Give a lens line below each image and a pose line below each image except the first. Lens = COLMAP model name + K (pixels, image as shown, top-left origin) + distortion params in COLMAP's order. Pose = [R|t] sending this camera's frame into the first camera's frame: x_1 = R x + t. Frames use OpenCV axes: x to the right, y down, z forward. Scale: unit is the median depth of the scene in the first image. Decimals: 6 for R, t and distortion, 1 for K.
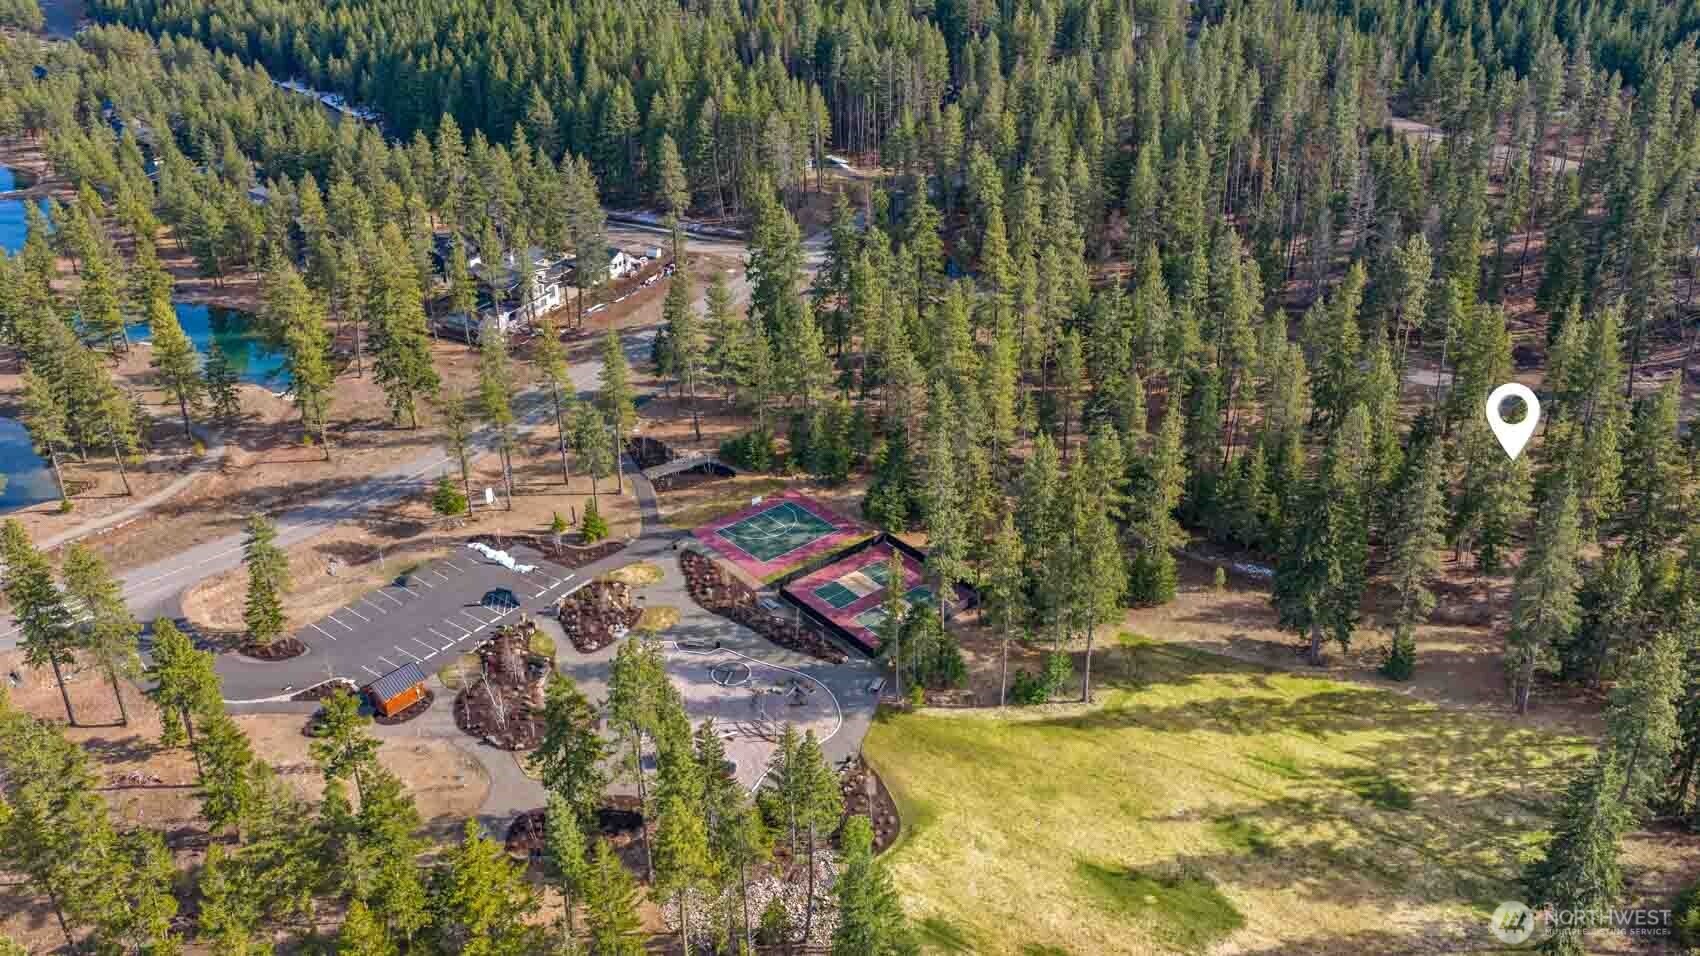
lens RADIAL K [[1383.0, 0, 850.0], [0, 1383.0, 478.0], [0, 0, 1]] dist [0.003211, -0.006886]
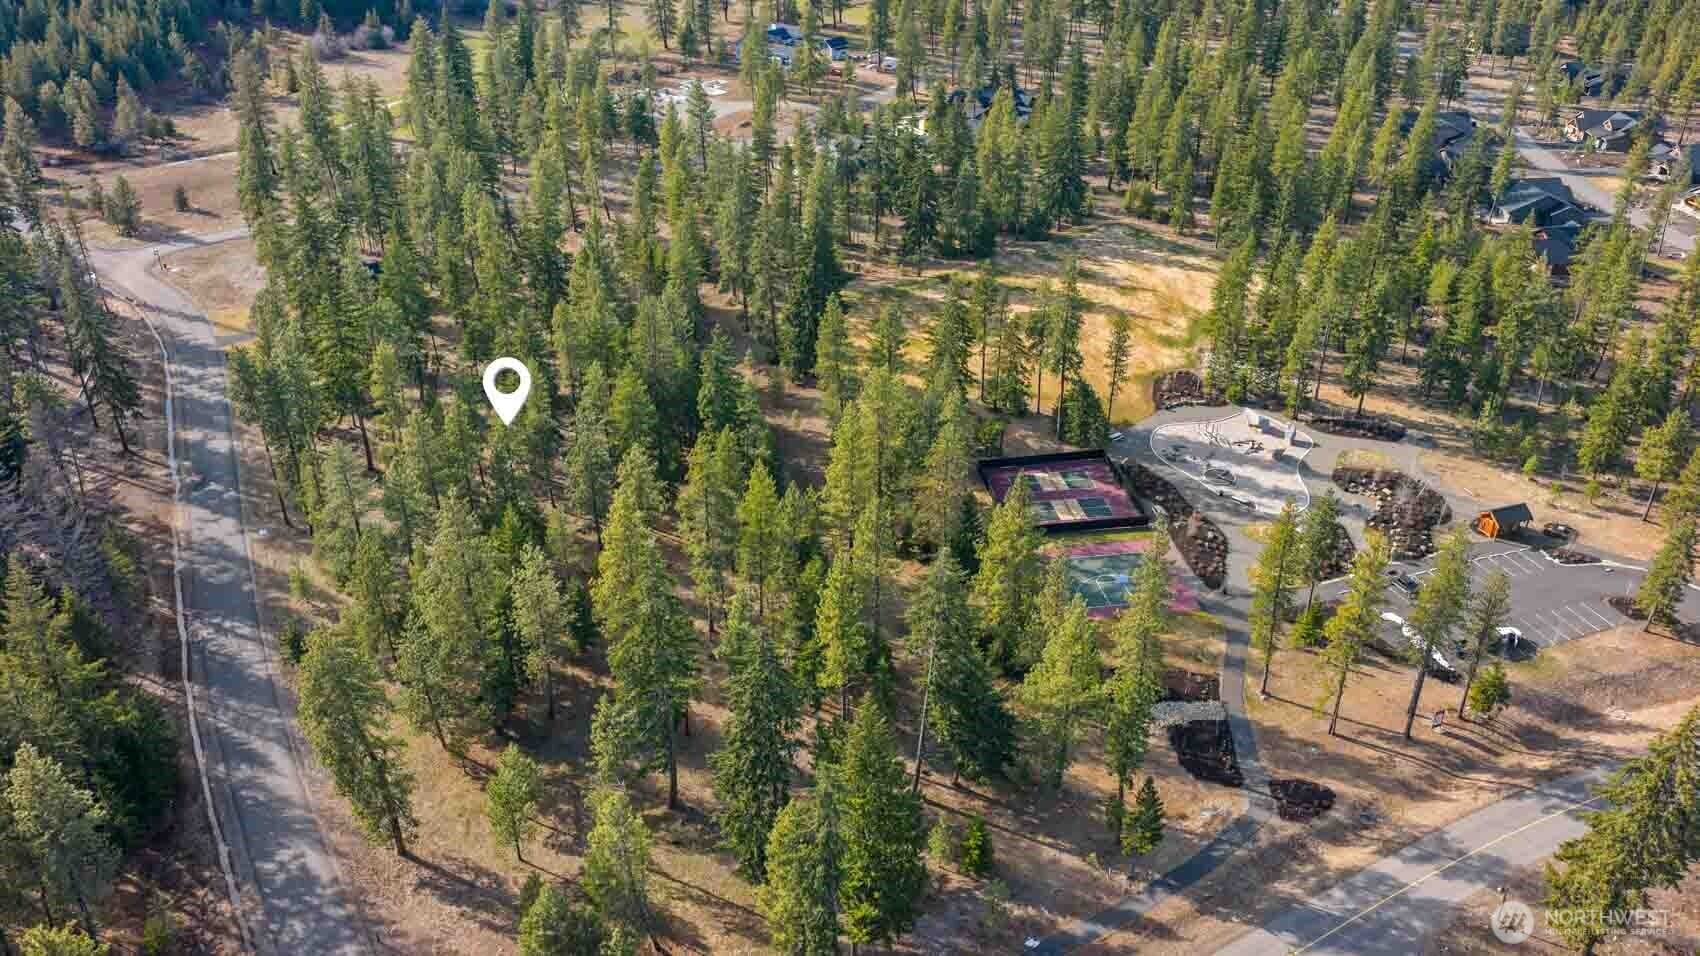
lens RADIAL K [[1383.0, 0, 850.0], [0, 1383.0, 478.0], [0, 0, 1]] dist [0.003211, -0.006886]
pose [[-0.858256, -0.241566, 0.452817, -0.341083], [0.253989, 0.566760, 0.783756, -0.854614], [-0.445967, 0.787673, -0.425069, 1.577079]]
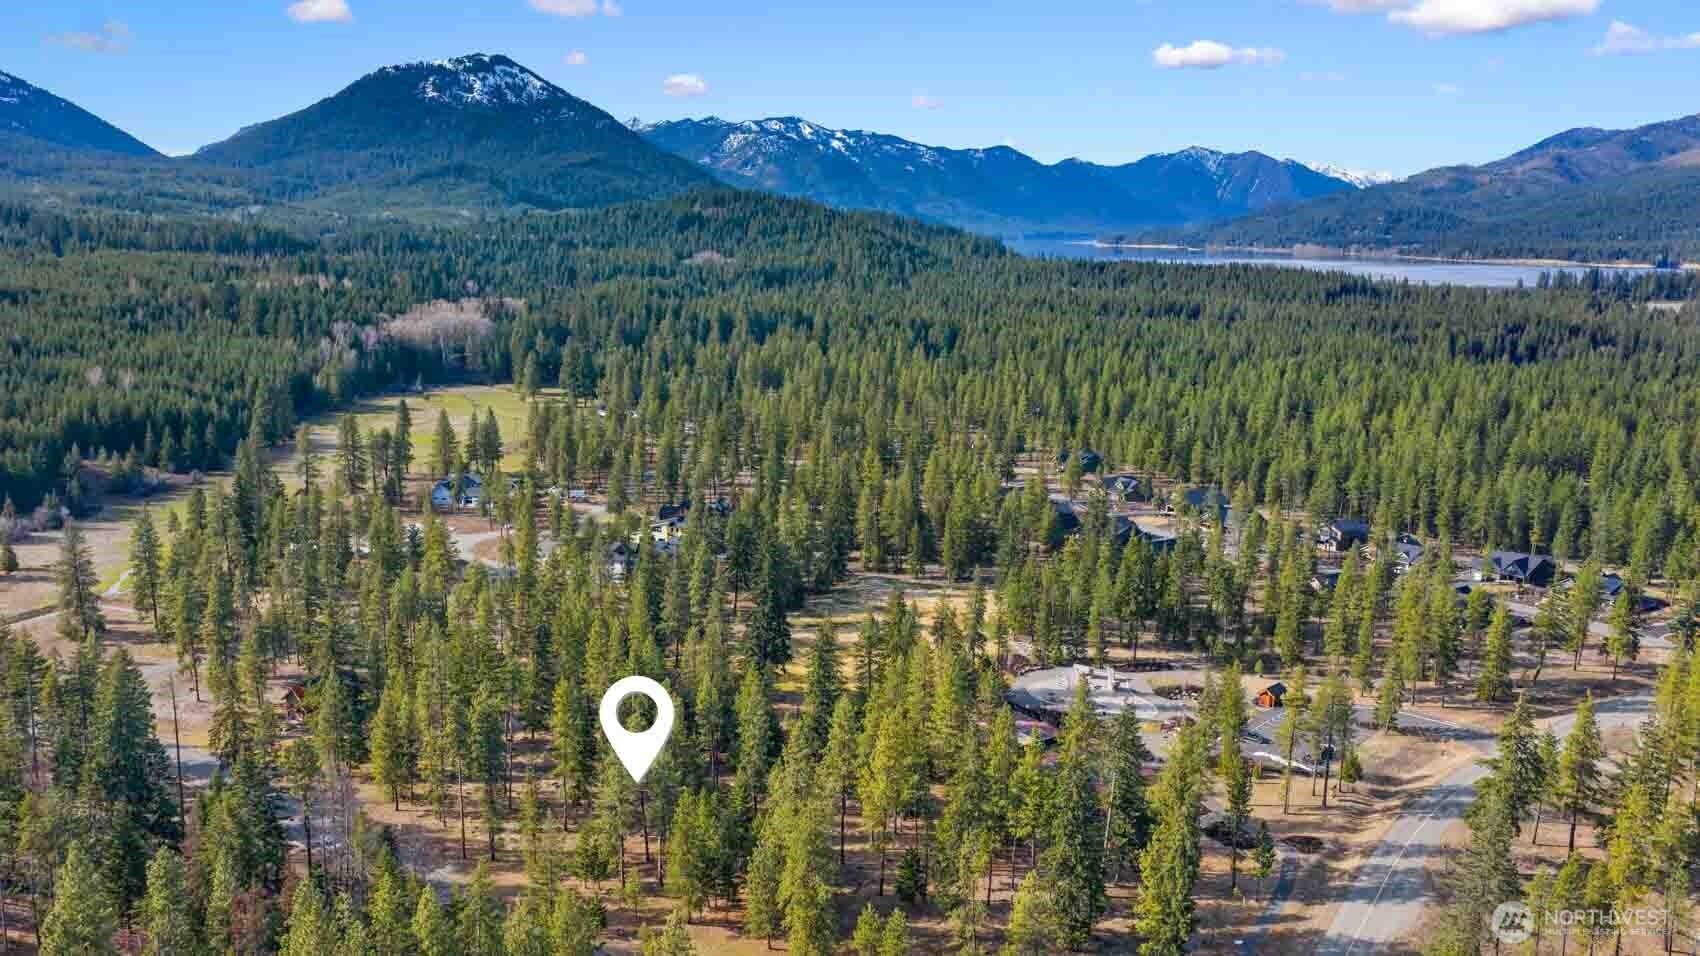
lens RADIAL K [[1383.0, 0, 850.0], [0, 1383.0, 478.0], [0, 0, 1]] dist [0.003211, -0.006886]
pose [[-0.996679, -0.004687, 0.081294, 0.076184], [0.047807, 0.774494, 0.630772, -1.138503], [-0.065918, 0.632564, -0.771698, 2.071285]]
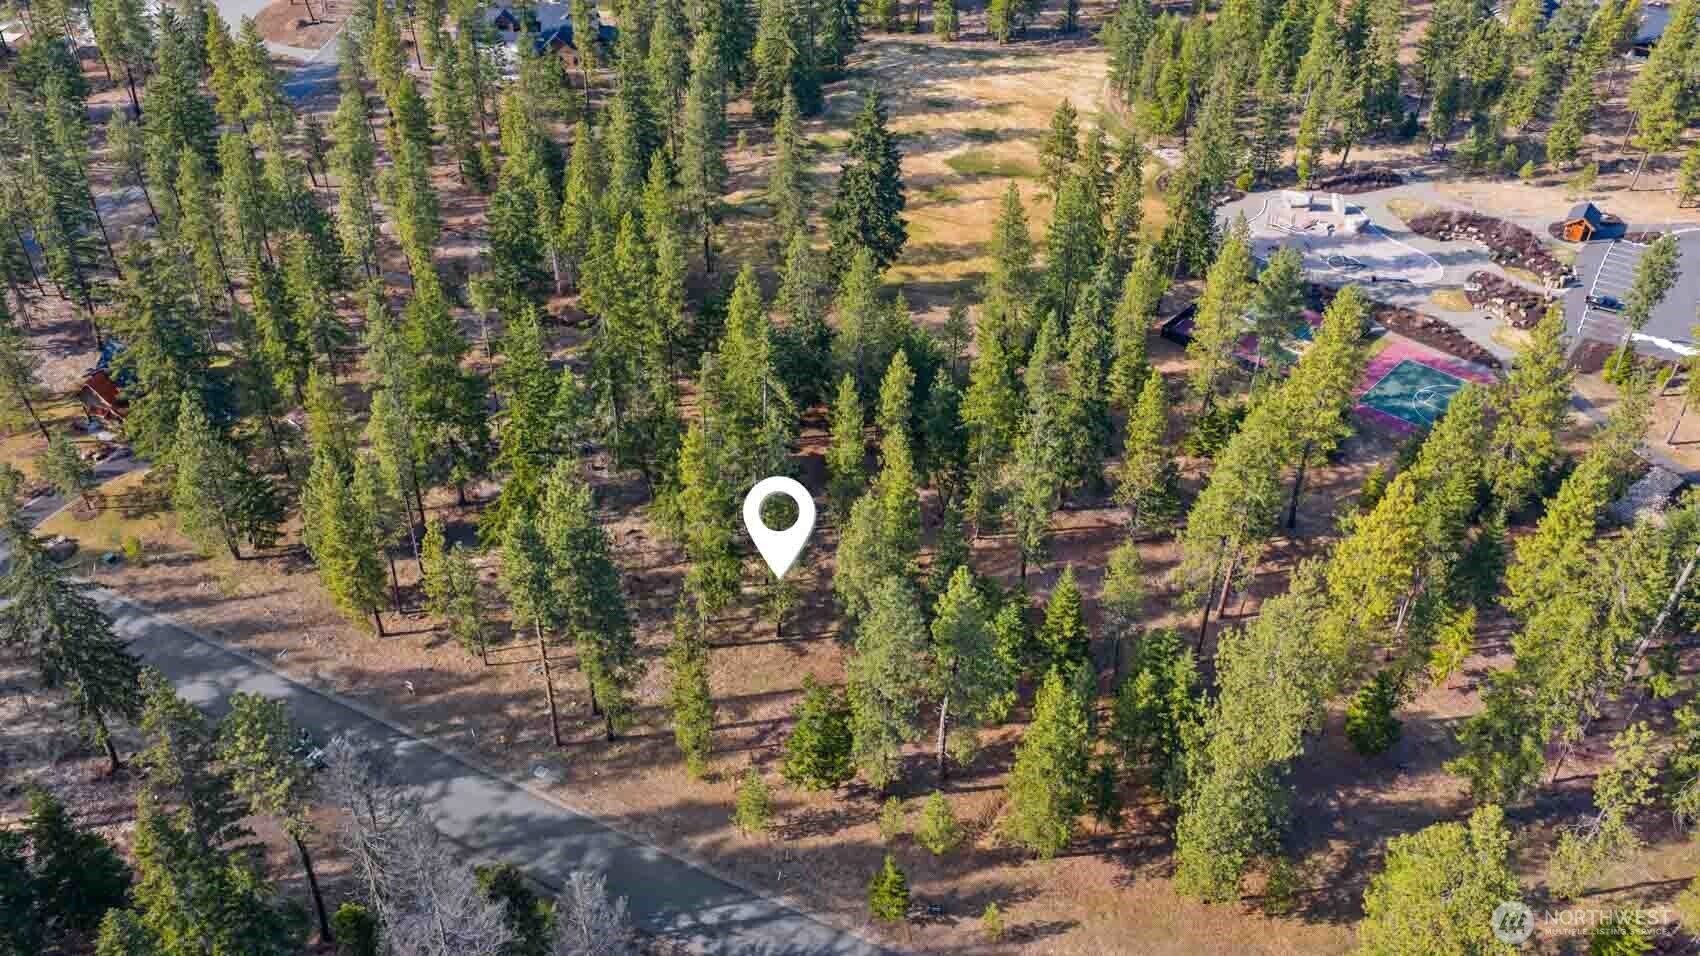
lens RADIAL K [[1383.0, 0, 850.0], [0, 1383.0, 478.0], [0, 0, 1]] dist [0.003211, -0.006886]
pose [[-0.992978, 0.079904, -0.087240, 0.430758], [-0.045504, 0.422728, 0.905113, -0.794329], [0.109201, 0.902727, -0.416124, 1.526788]]
